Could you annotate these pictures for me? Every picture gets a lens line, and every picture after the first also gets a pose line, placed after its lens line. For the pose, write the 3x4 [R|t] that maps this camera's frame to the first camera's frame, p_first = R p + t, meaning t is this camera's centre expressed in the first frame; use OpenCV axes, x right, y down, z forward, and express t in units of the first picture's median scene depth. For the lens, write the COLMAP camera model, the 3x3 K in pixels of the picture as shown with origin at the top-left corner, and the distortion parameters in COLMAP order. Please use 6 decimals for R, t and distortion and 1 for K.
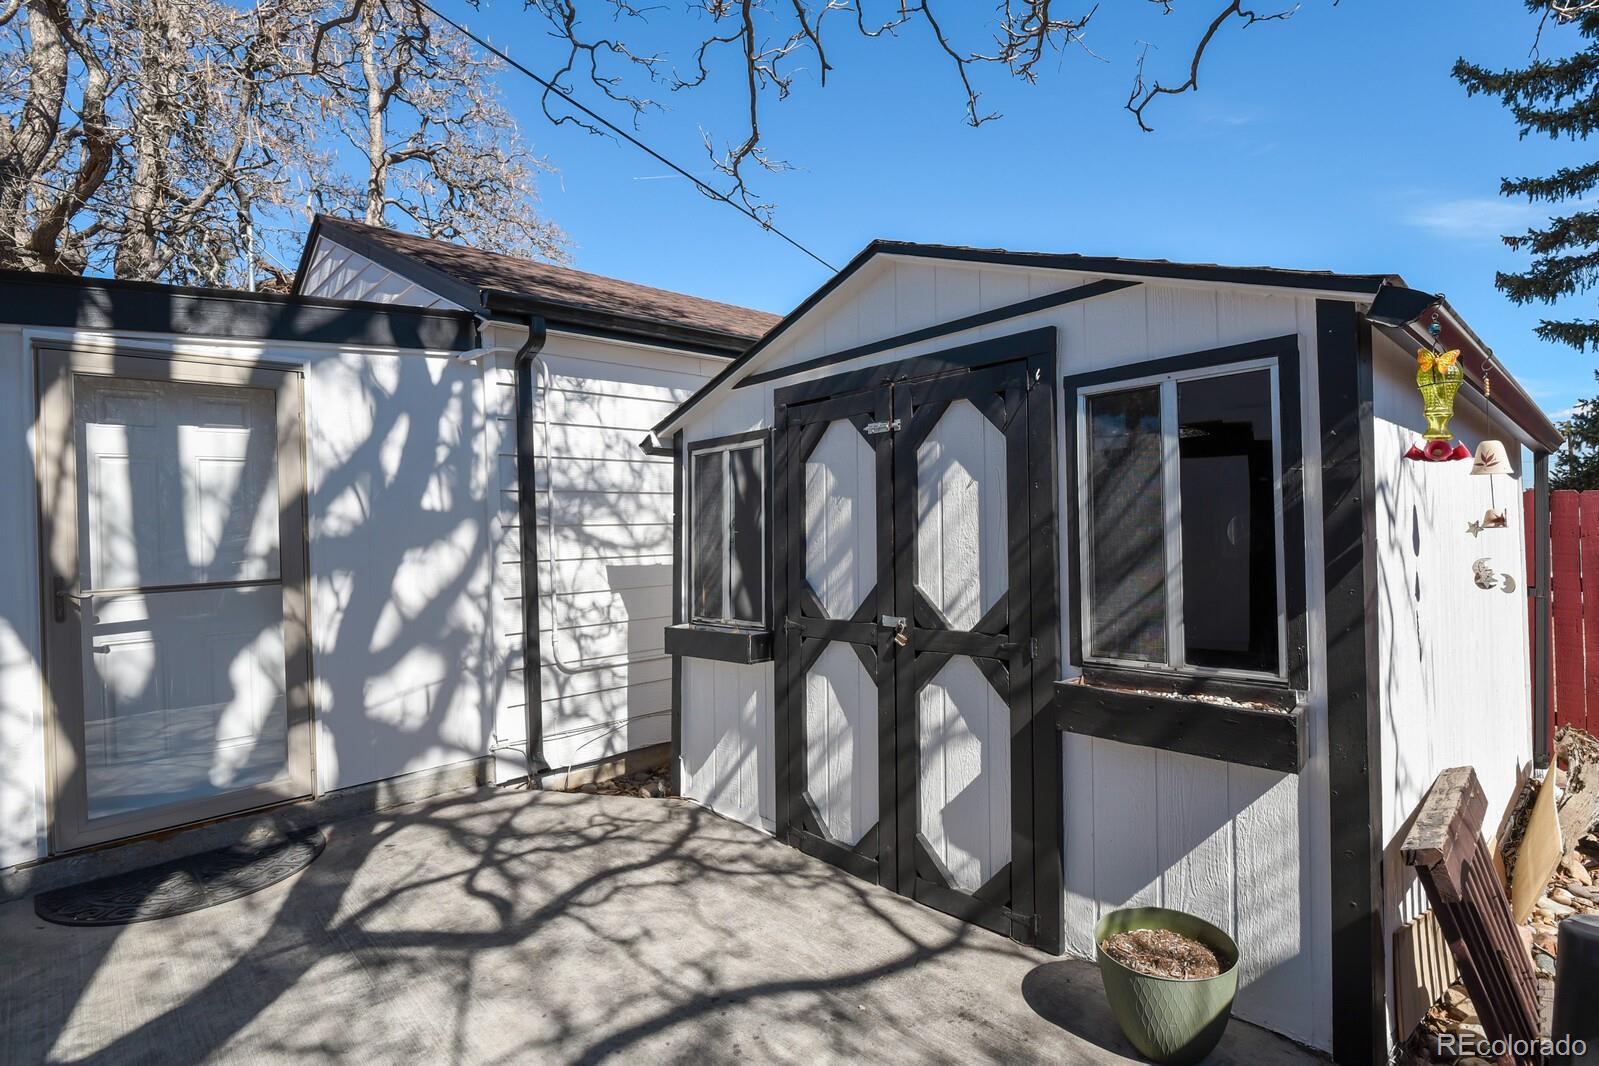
lens RADIAL K [[793.3, 0, 799.5], [0, 793.3, 533.0], [0, 0, 1]] dist [-0.002321, -0.000607]
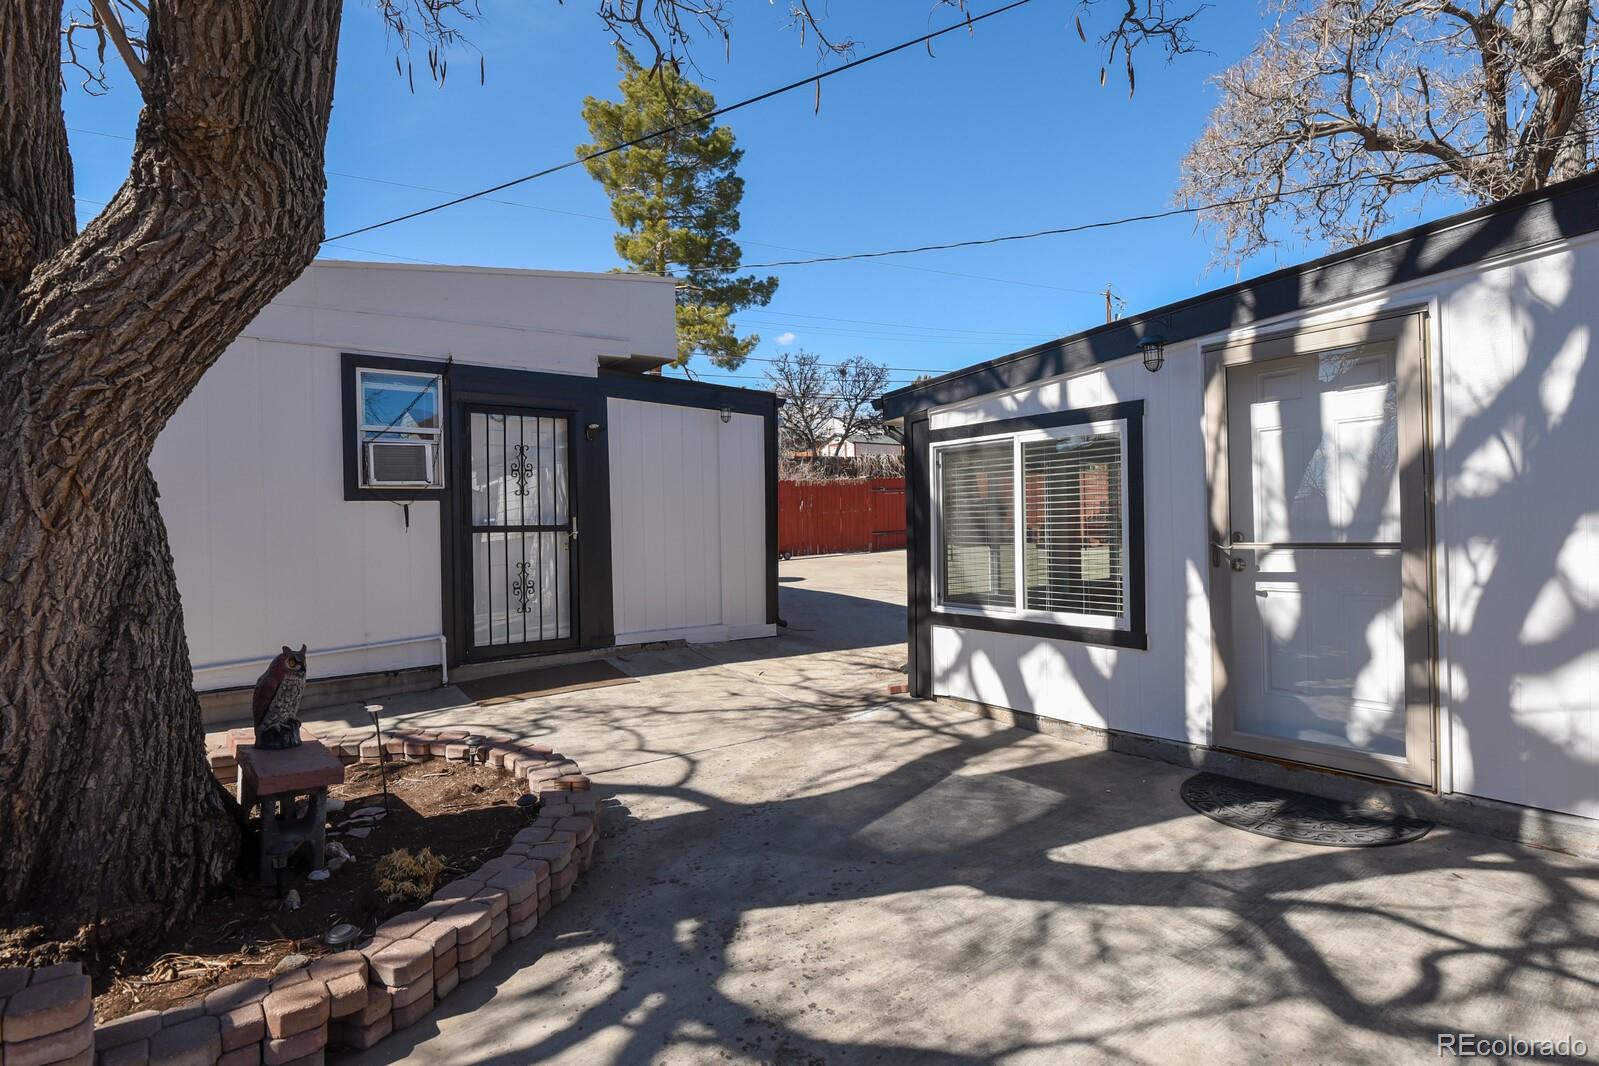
lens RADIAL K [[788.5, 0, 817.7], [0, 788.5, 531.6], [0, 0, 1]] dist [-0.003203, -0.000645]
pose [[-0.082628, 0.043220, -0.995643, 0.330247], [0.020543, 0.998921, 0.041658, -0.008447], [0.996369, -0.017011, -0.083427, 0.413738]]
